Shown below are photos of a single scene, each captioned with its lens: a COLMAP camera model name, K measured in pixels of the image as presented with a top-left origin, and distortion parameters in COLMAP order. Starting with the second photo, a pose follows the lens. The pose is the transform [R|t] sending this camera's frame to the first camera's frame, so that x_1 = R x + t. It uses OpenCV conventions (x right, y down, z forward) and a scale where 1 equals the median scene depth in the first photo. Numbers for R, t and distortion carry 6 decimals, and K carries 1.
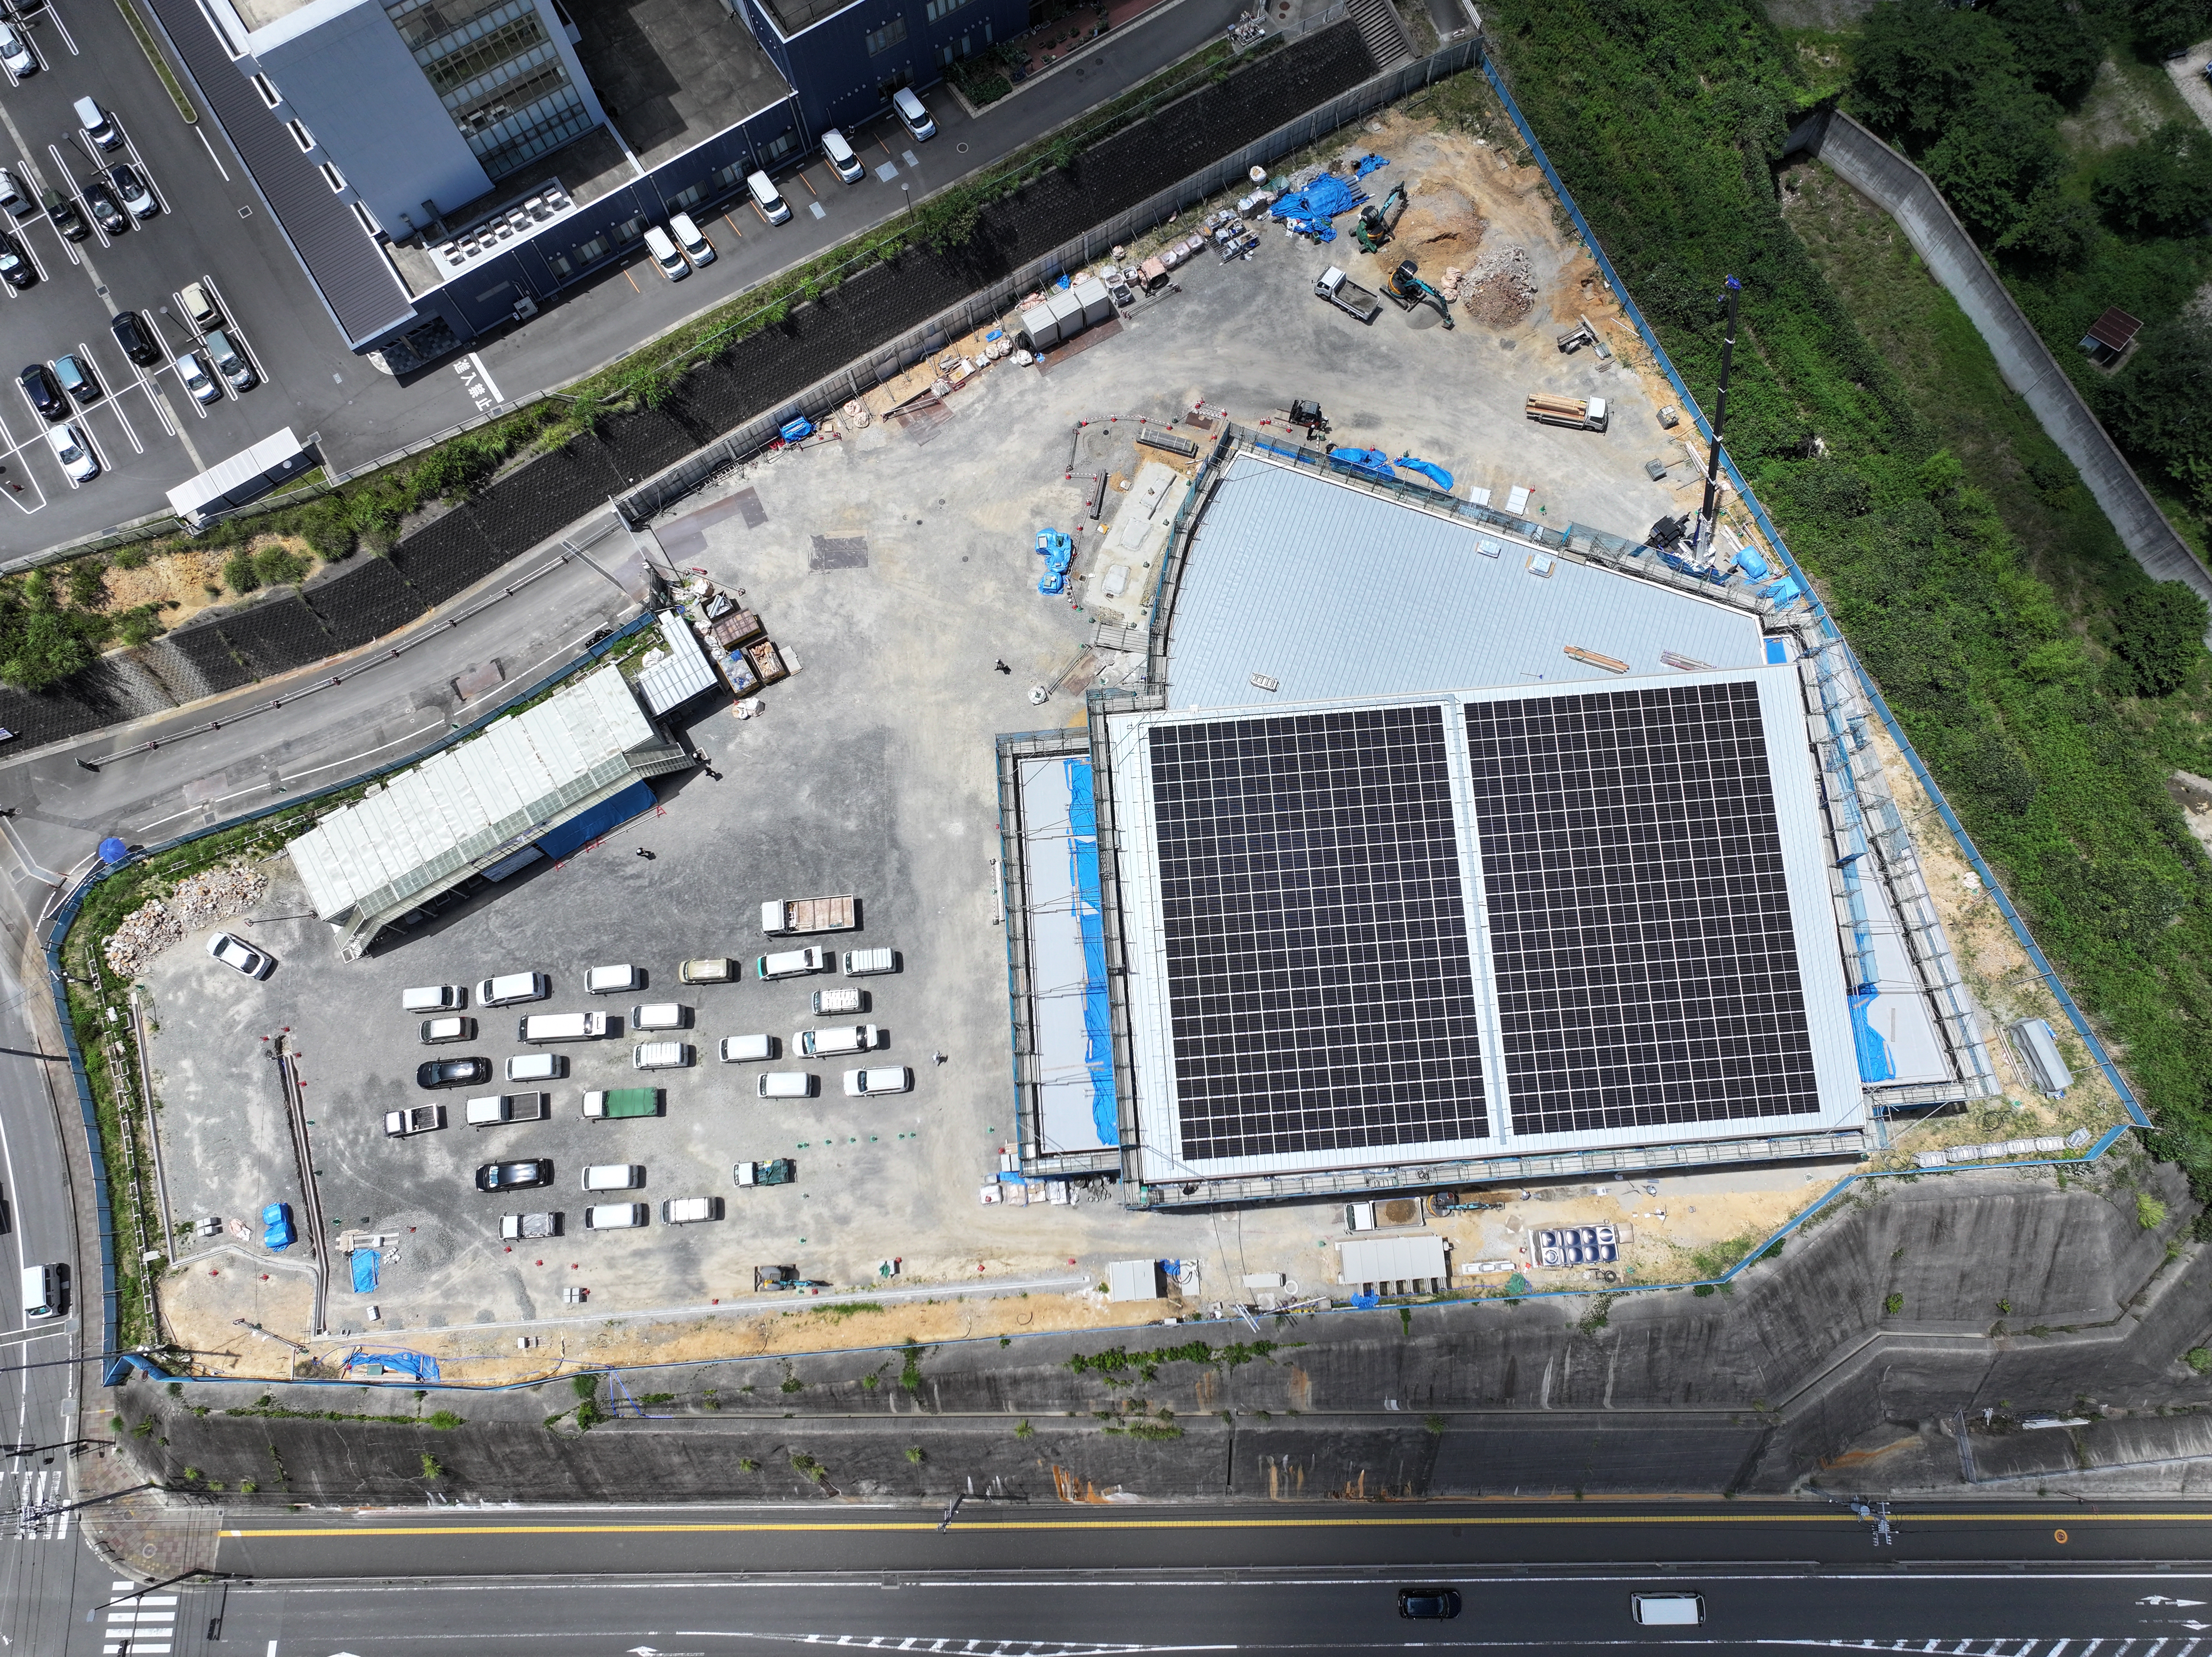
lens RADIAL K [[1550.1, 0, 1099.3], [0, 1550.1, 828.3], [0, 0, 1]] dist [-0.002648, 0.021168]
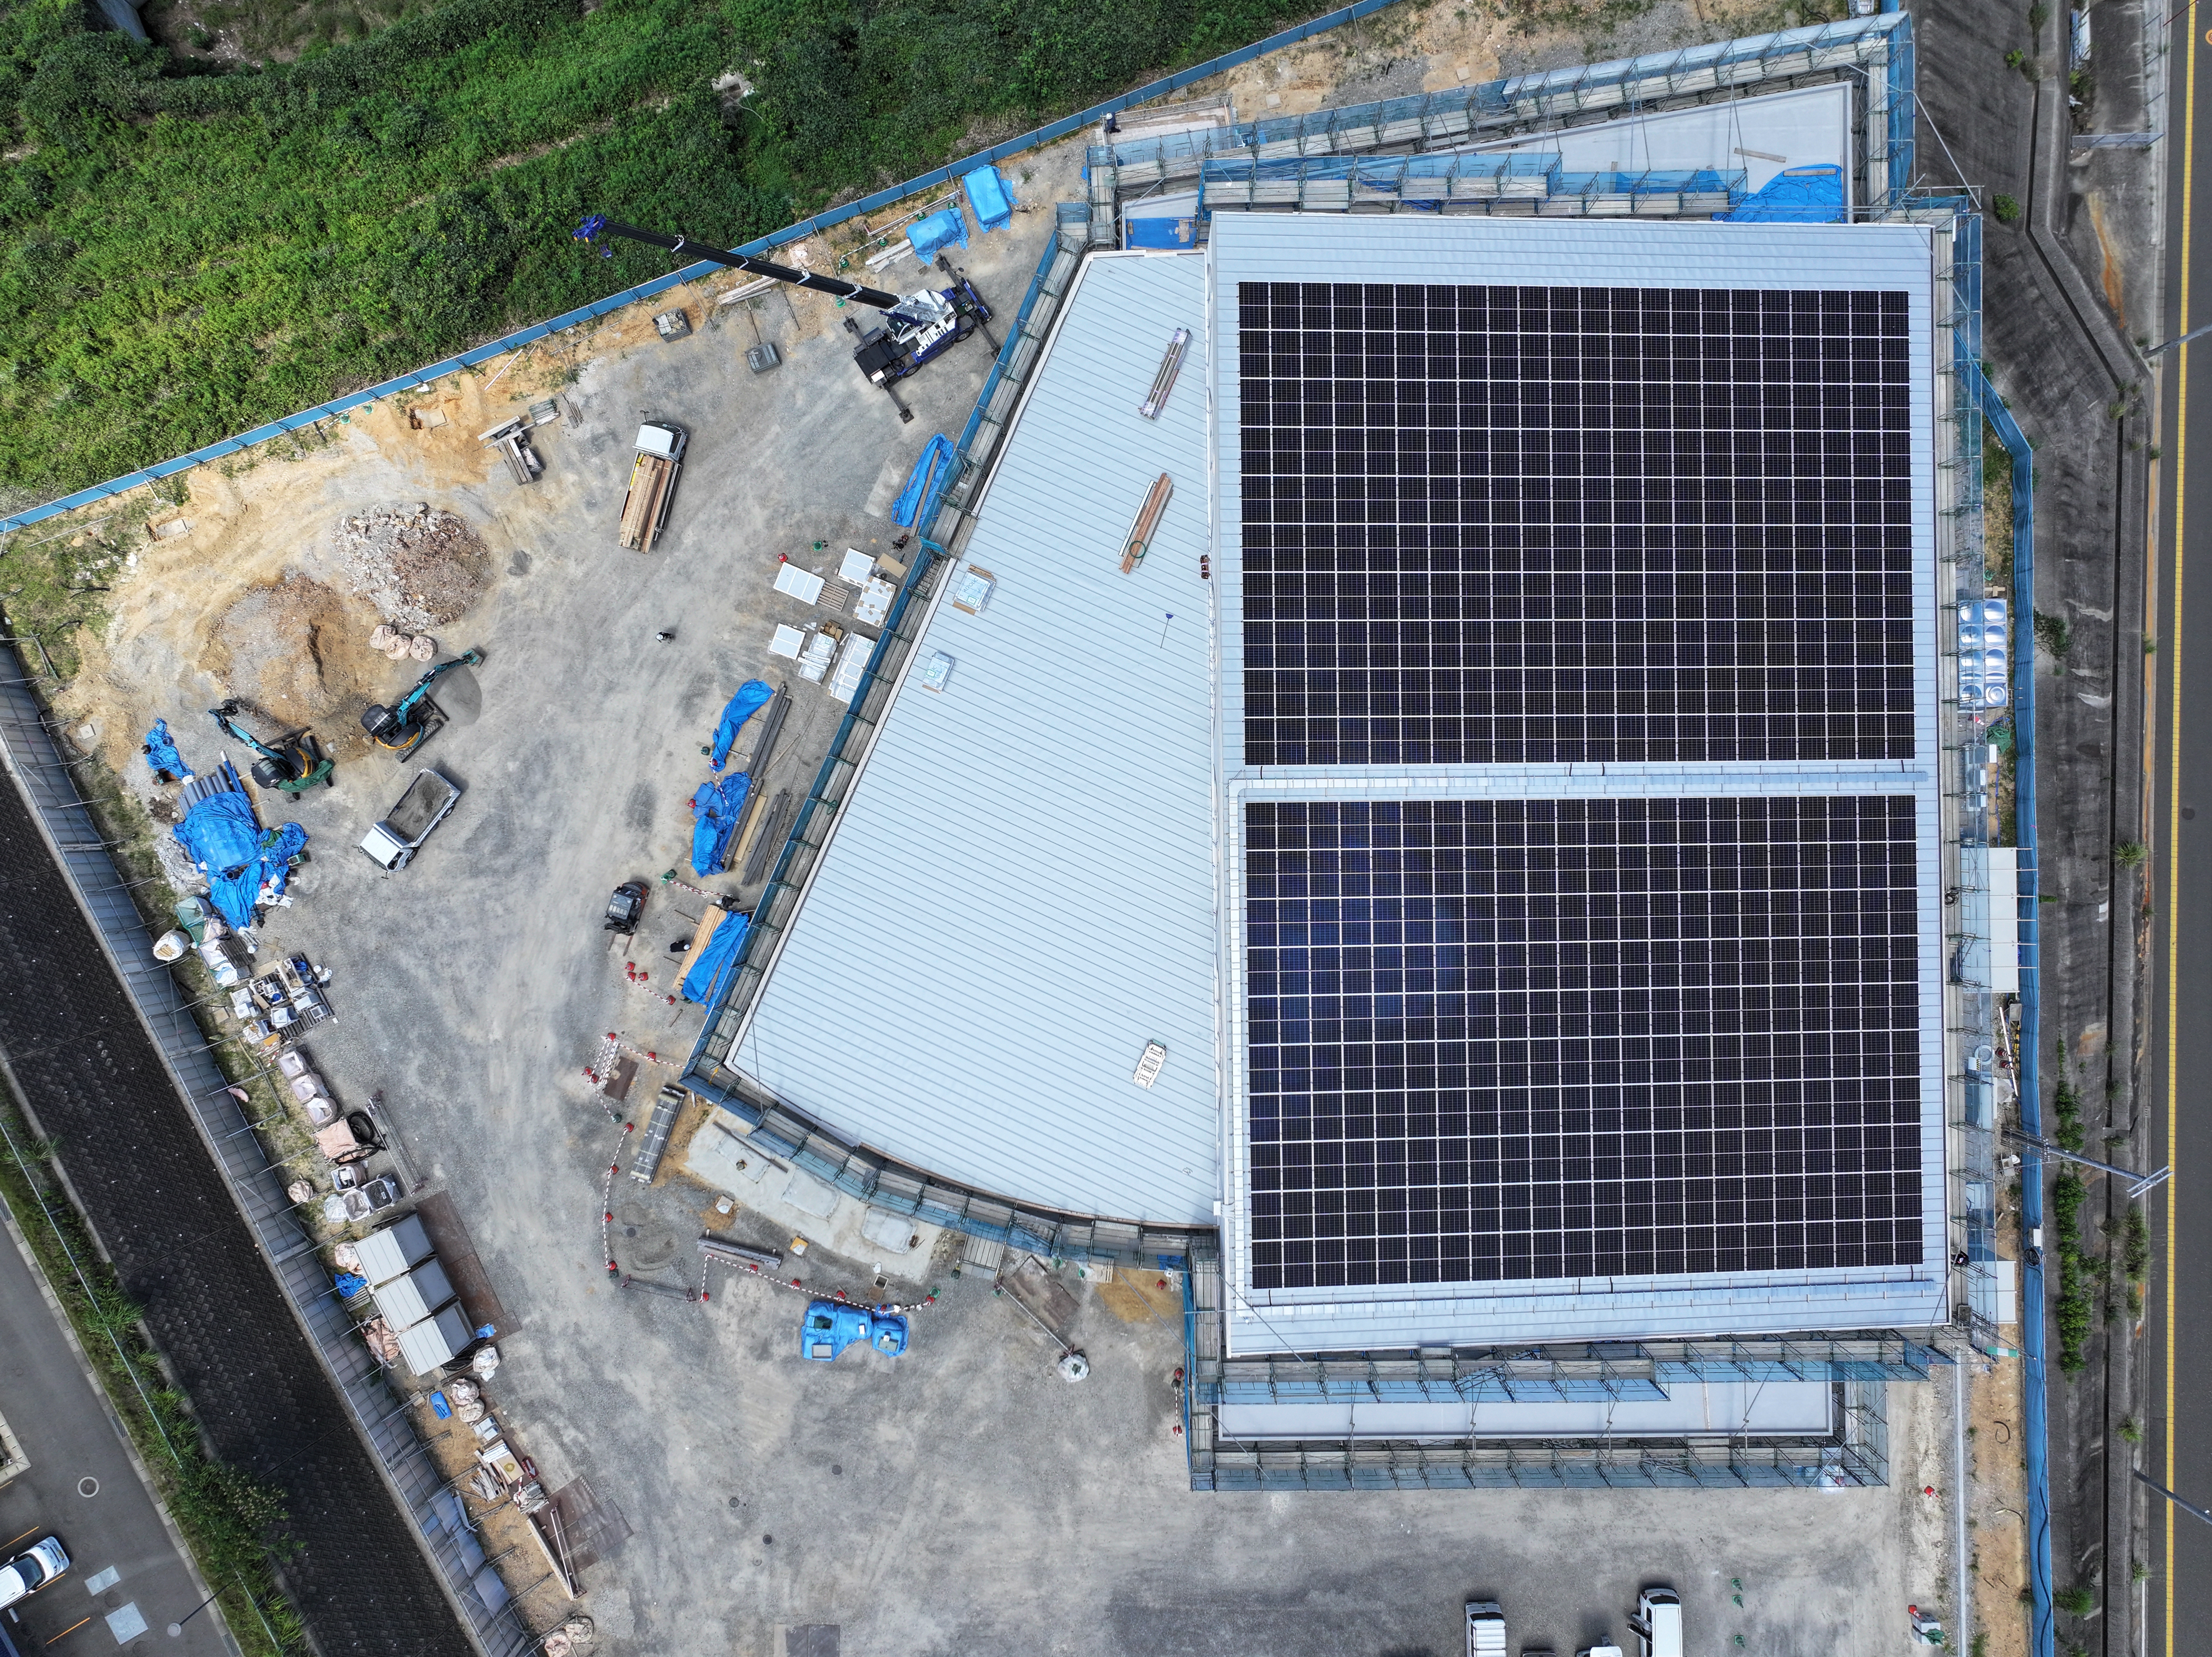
lens RADIAL K [[1550.1, 0, 1105.6], [0, 1550.1, 825.8], [0, 0, 1]] dist [-0.002648, 0.021168]
pose [[0.060869, -0.997919, 0.021282, 0.161697], [0.968035, 0.064217, 0.242454, -0.230633], [-0.243316, 0.005844, 0.969929, 0.353307]]
